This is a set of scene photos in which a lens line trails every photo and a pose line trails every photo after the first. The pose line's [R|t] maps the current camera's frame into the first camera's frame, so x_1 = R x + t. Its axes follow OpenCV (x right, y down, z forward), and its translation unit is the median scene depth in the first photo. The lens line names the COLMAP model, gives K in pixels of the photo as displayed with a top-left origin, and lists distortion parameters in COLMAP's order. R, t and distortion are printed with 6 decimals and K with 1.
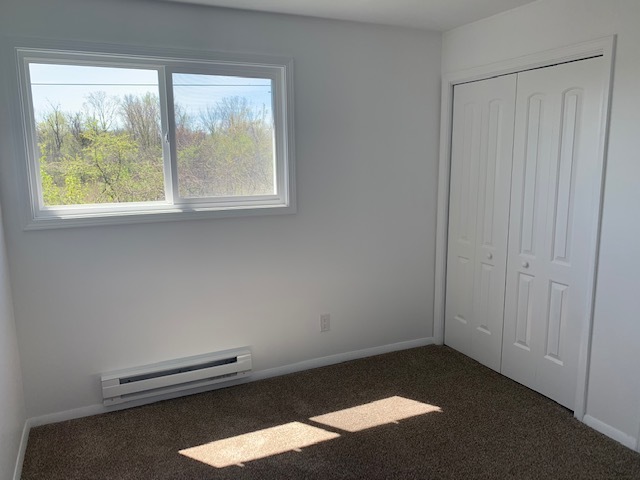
lens RADIAL K [[489.9, 0, 317.1], [0, 489.9, 238.9], [0, 0, 1]] dist [0.078920, -0.130179]
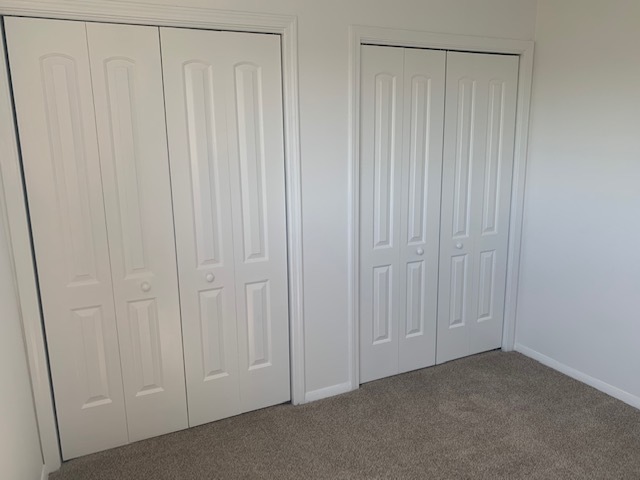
lens RADIAL K [[489.9, 0, 317.1], [0, 489.9, 238.9], [0, 0, 1]] dist [0.078920, -0.130179]
pose [[-0.004788, -0.193425, 0.981103, -0.364993], [0.192950, 0.962499, 0.190699, -0.131830], [-0.981197, 0.190217, 0.032713, 0.813923]]
